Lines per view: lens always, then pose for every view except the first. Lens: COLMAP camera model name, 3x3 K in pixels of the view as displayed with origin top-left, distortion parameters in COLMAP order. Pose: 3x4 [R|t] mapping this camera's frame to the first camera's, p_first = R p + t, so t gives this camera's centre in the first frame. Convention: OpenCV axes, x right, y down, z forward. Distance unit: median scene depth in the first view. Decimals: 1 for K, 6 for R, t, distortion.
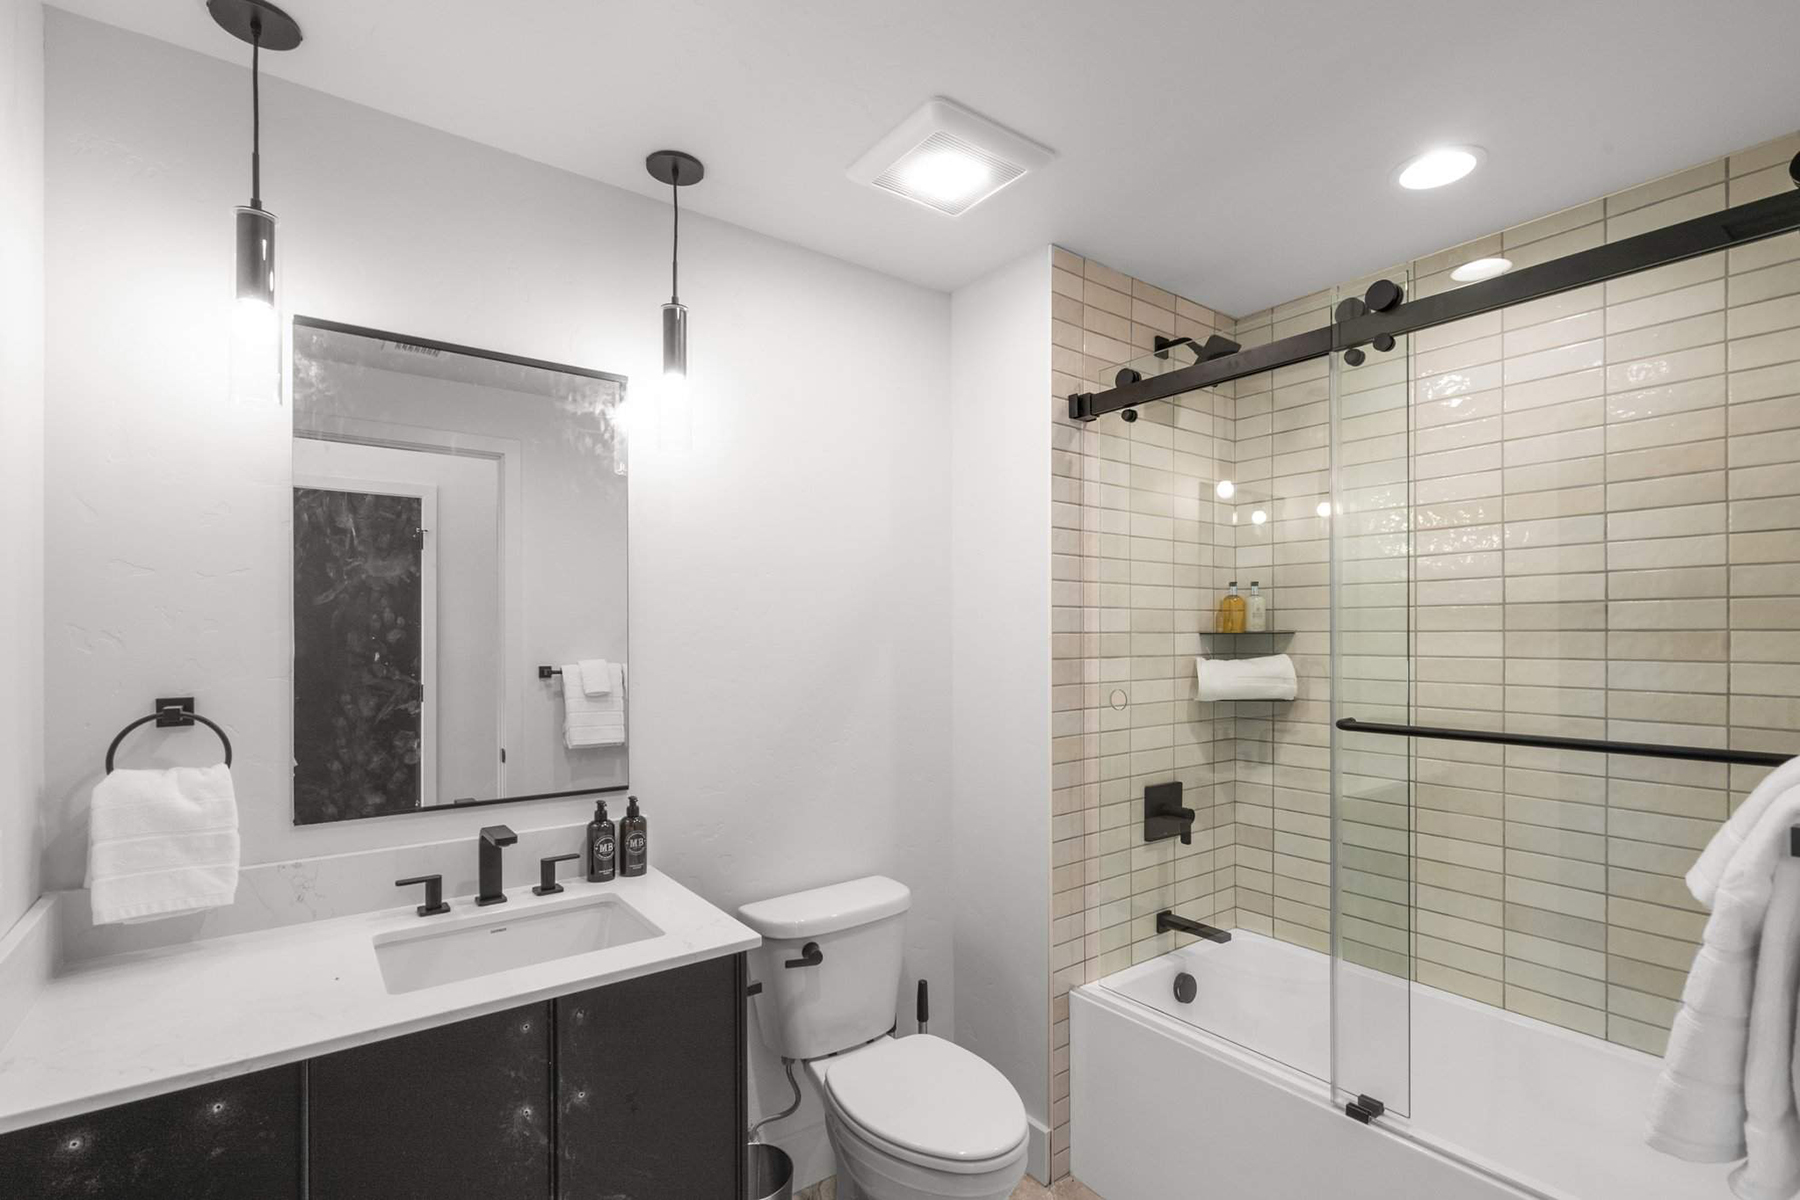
lens RADIAL K [[820.2, 0, 915.6], [0, 820.2, 602.0], [0, 0, 1]] dist [-0.001152, 0.000017]
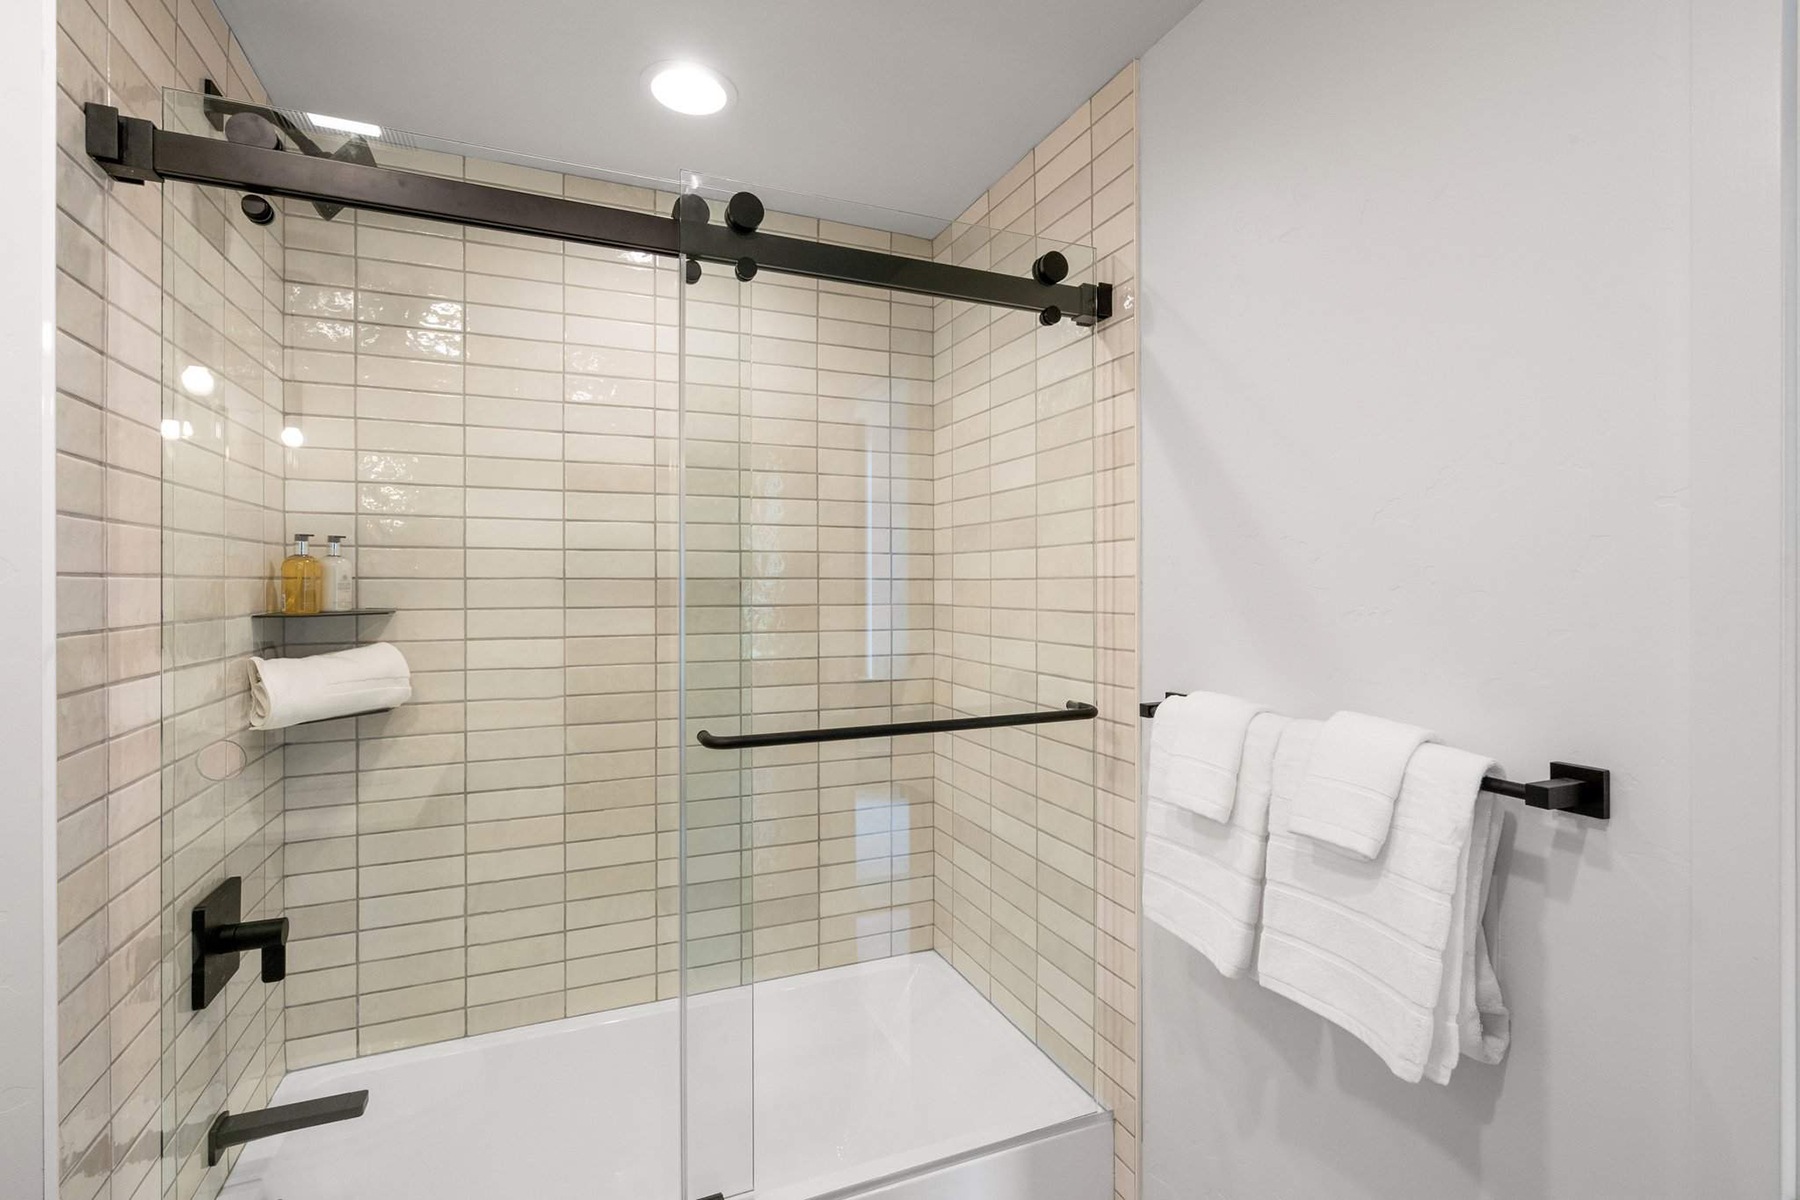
lens RADIAL K [[828.2, 0, 899.2], [0, 828.2, 585.6], [0, 0, 1]] dist [-0.001808, -0.000286]
pose [[0.238961, -0.000699, 0.971029, -0.133976], [-0.036759, 0.999276, 0.009766, -0.008164], [-0.970333, -0.038028, 0.238762, 0.416832]]
